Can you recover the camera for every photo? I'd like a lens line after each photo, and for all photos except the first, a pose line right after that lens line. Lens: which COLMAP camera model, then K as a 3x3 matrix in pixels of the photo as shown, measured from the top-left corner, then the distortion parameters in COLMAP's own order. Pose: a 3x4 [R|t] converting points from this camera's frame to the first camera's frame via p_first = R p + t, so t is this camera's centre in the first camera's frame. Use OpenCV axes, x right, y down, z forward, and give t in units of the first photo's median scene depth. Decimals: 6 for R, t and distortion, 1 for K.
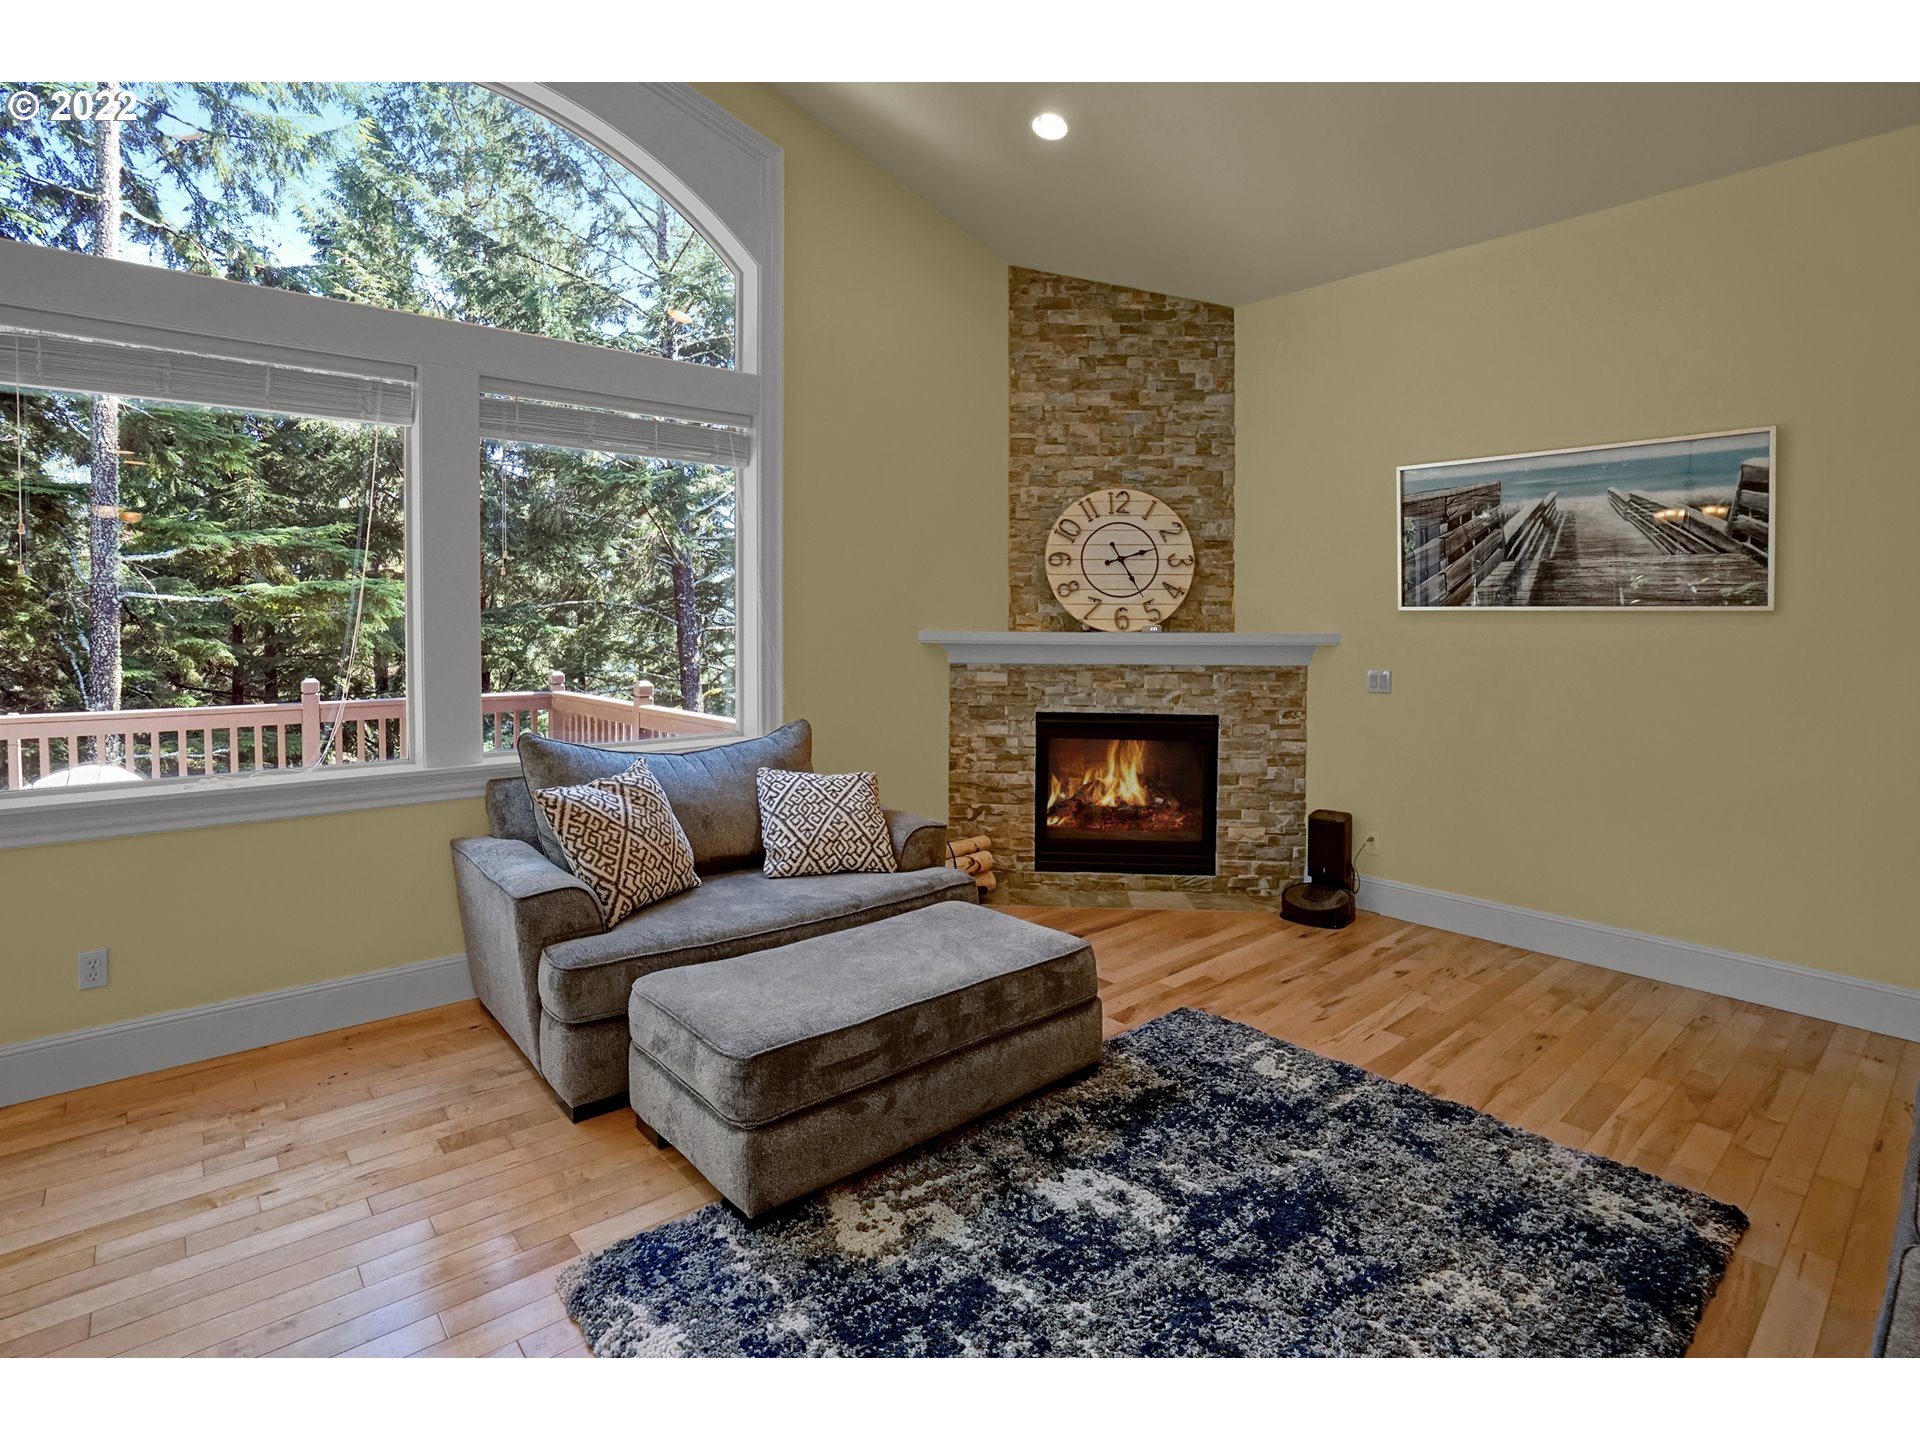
lens RADIAL K [[919.0, 0, 952.5], [0, 919.0, 757.4], [0, 0, 1]] dist [-0.046881, 0.017202]
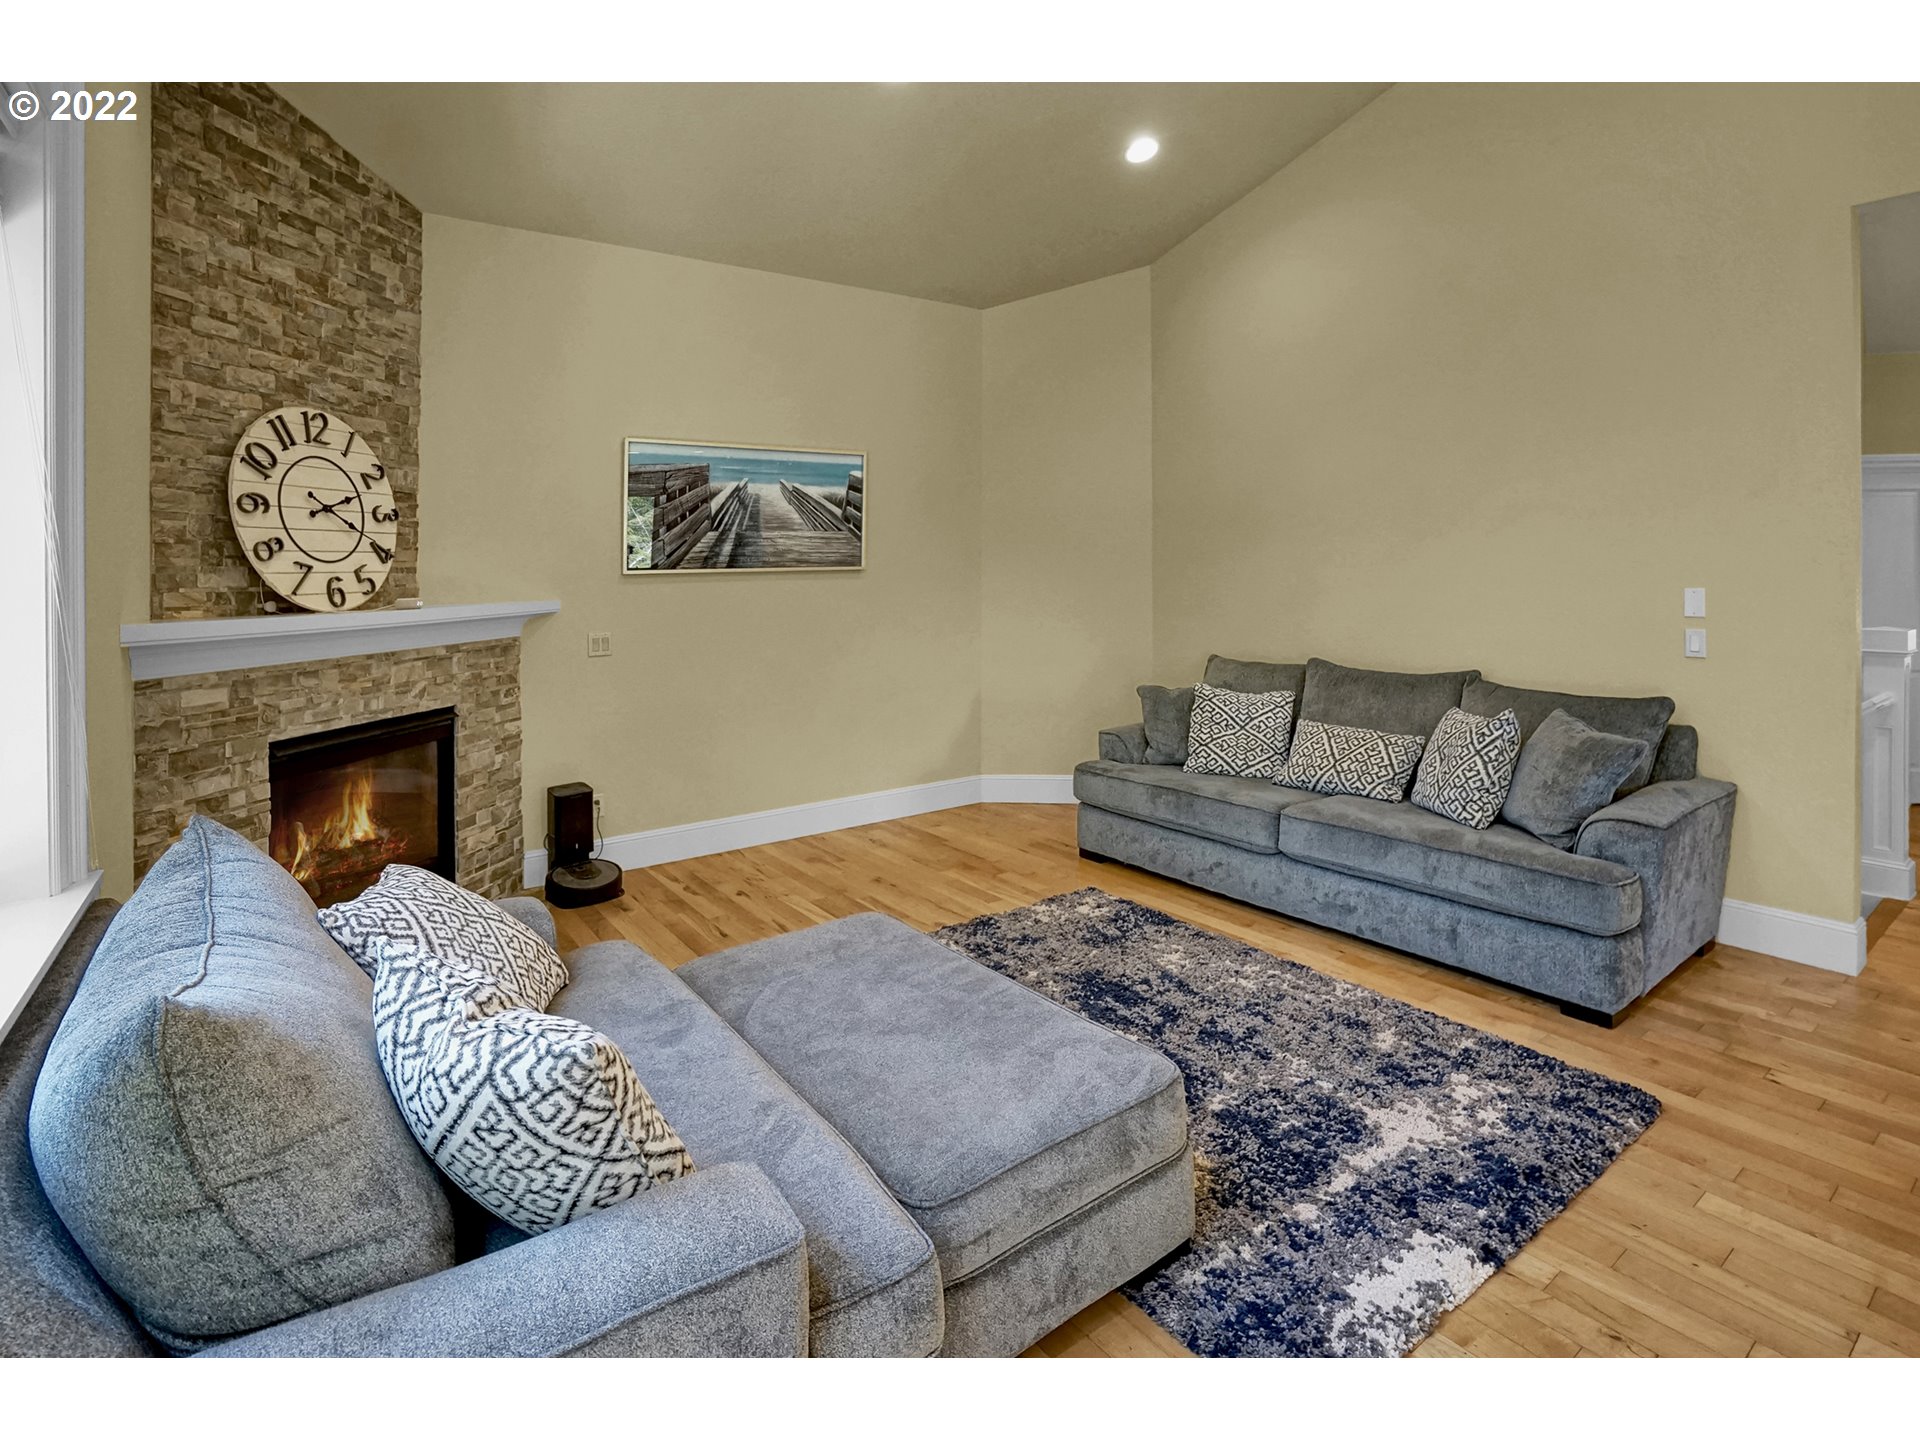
lens RADIAL K [[931.9, 0, 963.5], [0, 931.9, 692.9], [0, 0, 1]] dist [-0.051411, 0.019334]
pose [[0.106381, -0.132024, 0.985521, -0.483570], [0.169638, 0.979025, 0.112843, -0.074259], [-0.979748, 0.155178, 0.126546, 0.457321]]
